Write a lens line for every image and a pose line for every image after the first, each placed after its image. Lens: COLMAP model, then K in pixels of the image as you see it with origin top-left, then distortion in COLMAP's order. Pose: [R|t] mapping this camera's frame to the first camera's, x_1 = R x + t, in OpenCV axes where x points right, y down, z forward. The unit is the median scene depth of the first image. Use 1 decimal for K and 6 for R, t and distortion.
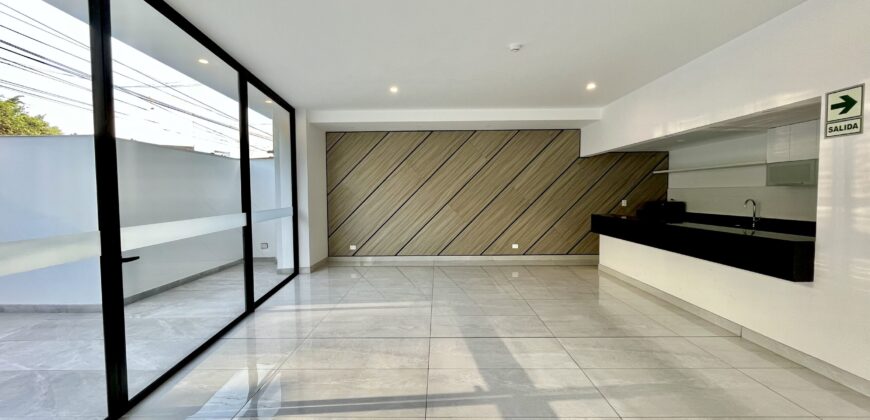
lens RADIAL K [[353.9, 0, 431.0], [0, 353.9, 210.8], [0, 0, 1]] dist [-0.000096, -0.000180]
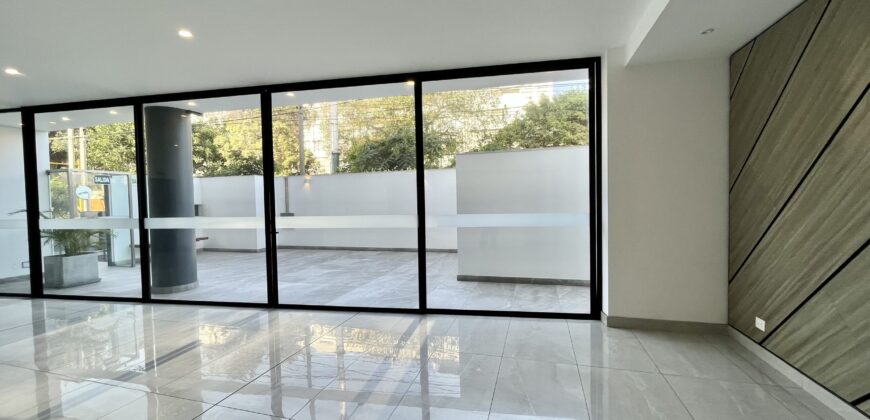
lens RADIAL K [[353.9, 0, 431.0], [0, 353.9, 210.8], [0, 0, 1]] dist [-0.000096, -0.000180]
pose [[-0.289572, 0.042071, -0.956231, 0.261386], [-0.022416, 0.998461, 0.050717, -0.034158], [0.956894, 0.036121, -0.288183, 0.766465]]
